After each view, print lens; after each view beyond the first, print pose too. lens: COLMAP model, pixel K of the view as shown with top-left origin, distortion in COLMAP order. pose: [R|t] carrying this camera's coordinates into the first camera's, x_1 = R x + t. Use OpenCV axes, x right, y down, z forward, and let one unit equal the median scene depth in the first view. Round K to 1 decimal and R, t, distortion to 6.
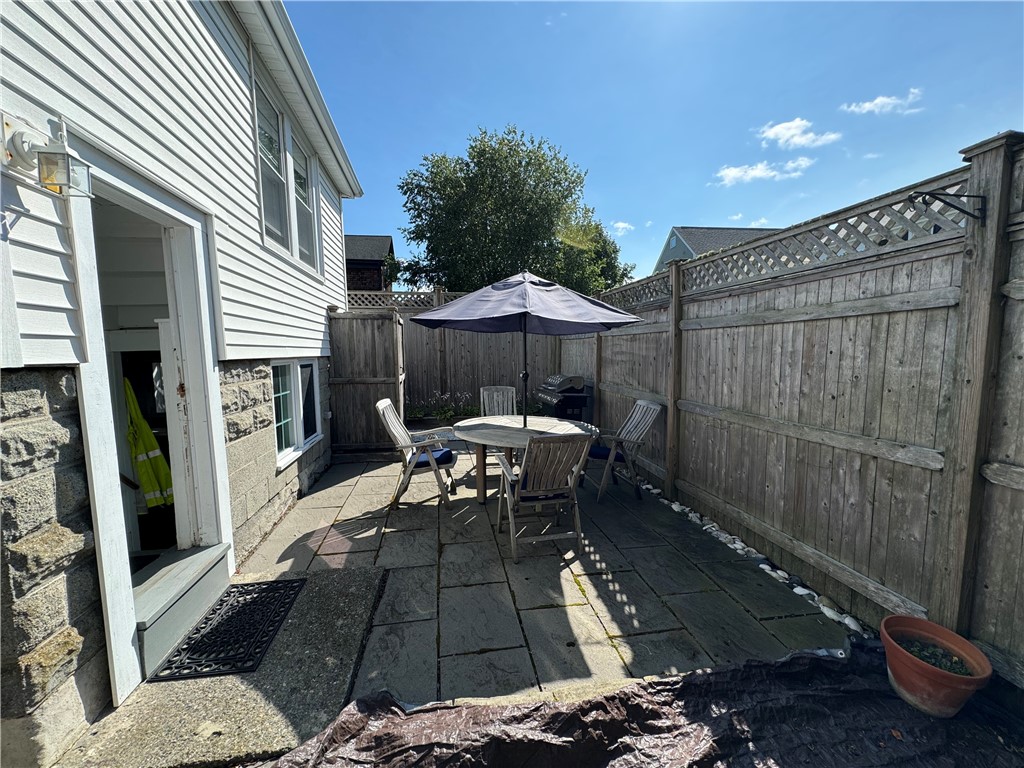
lens RADIAL K [[408.1, 0, 514.9], [0, 408.1, 383.8], [0, 0, 1]] dist [-0.006223, 0.001533]
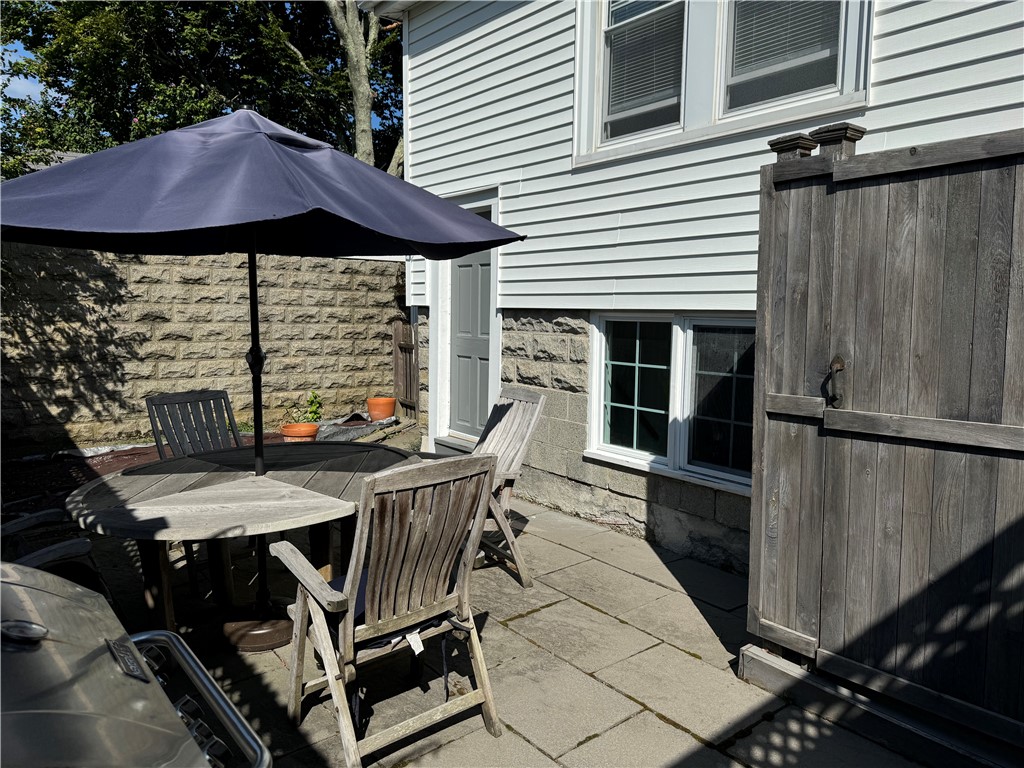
lens RADIAL K [[711.5, 0, 497.4], [0, 711.5, 391.1], [0, 0, 1]] dist [0.060422, -0.073086]
pose [[-0.891758, 0.050804, -0.449651, 0.207693], [-0.040868, 0.980575, 0.191841, -0.193930], [0.450663, 0.189452, -0.872359, 2.526820]]
